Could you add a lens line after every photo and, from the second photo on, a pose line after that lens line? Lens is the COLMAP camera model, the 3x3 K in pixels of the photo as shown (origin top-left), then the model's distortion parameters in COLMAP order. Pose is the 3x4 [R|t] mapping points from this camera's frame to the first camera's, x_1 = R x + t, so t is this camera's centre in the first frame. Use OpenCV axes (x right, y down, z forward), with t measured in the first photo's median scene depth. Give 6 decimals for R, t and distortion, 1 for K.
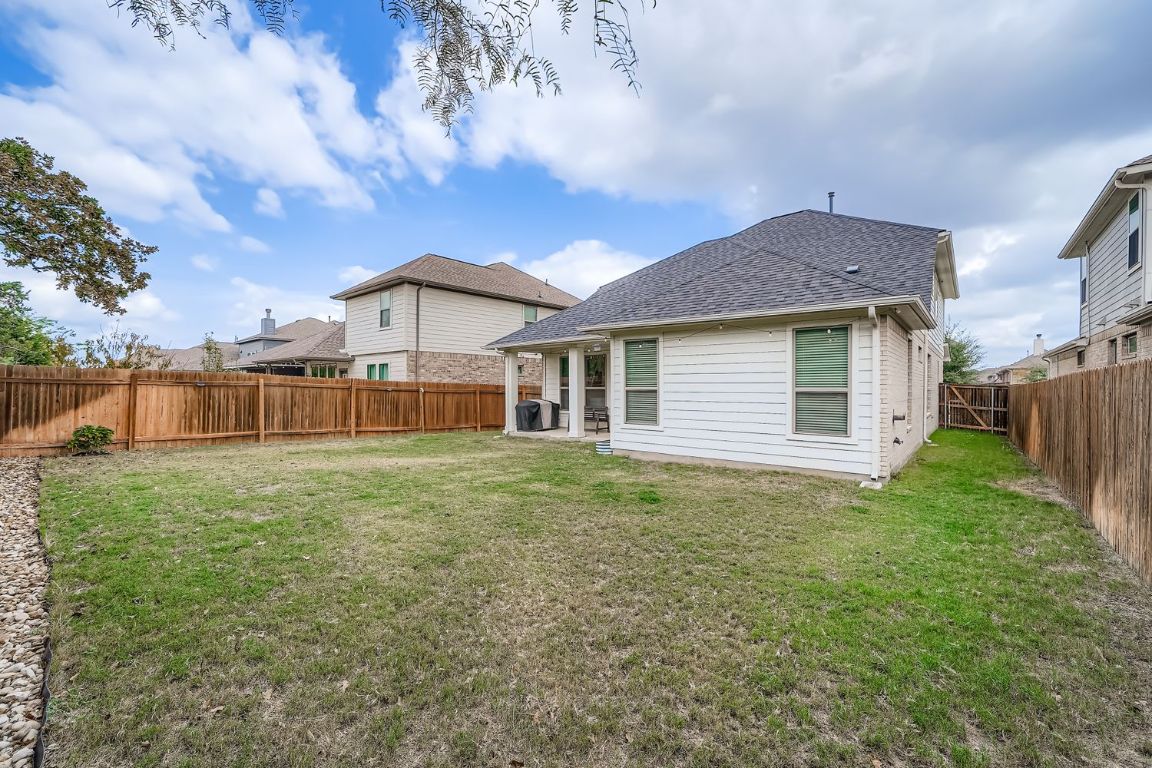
lens RADIAL K [[460.4, 0, 578.6], [0, 460.4, 386.9], [0, 0, 1]] dist [-0.000393, -0.000014]
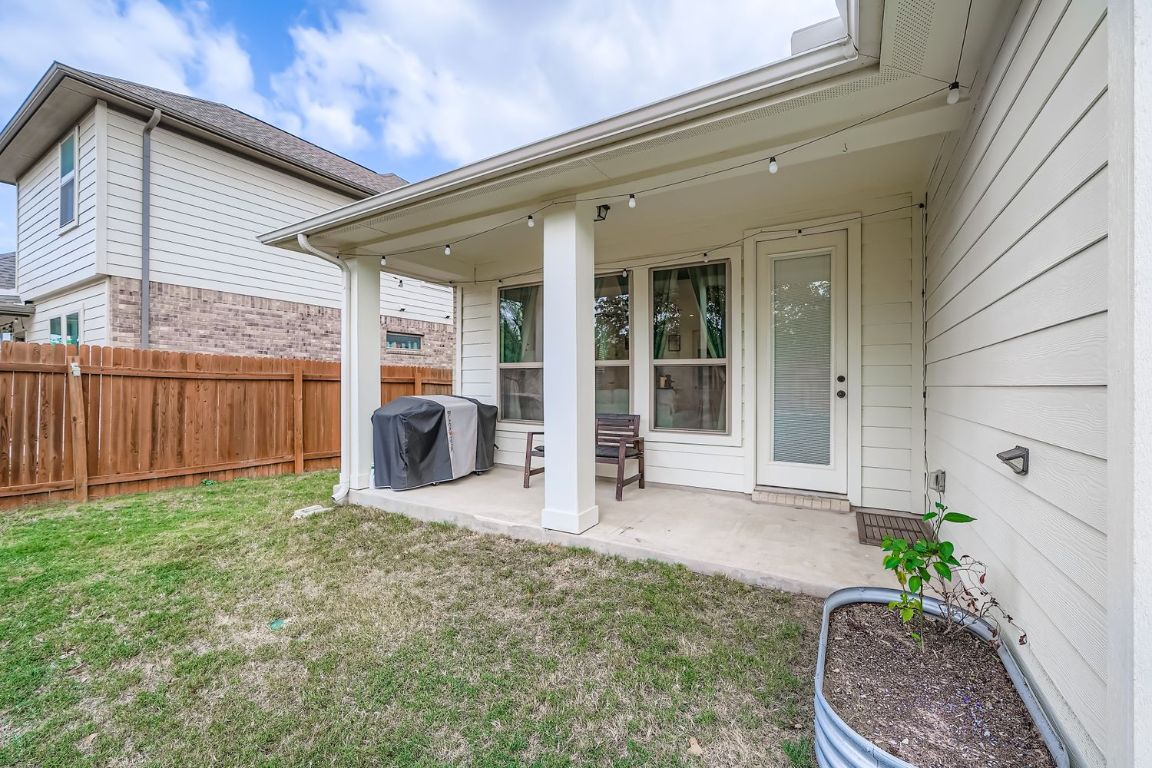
lens RADIAL K [[460.4, 0, 576.0], [0, 460.4, 381.3], [0, 0, 1]] dist [-0.000393, -0.000014]
pose [[0.986127, -0.001317, 0.165985, -0.040602], [0.001028, 0.999998, 0.001827, 0.015241], [-0.165987, -0.001631, 0.986127, 0.613570]]
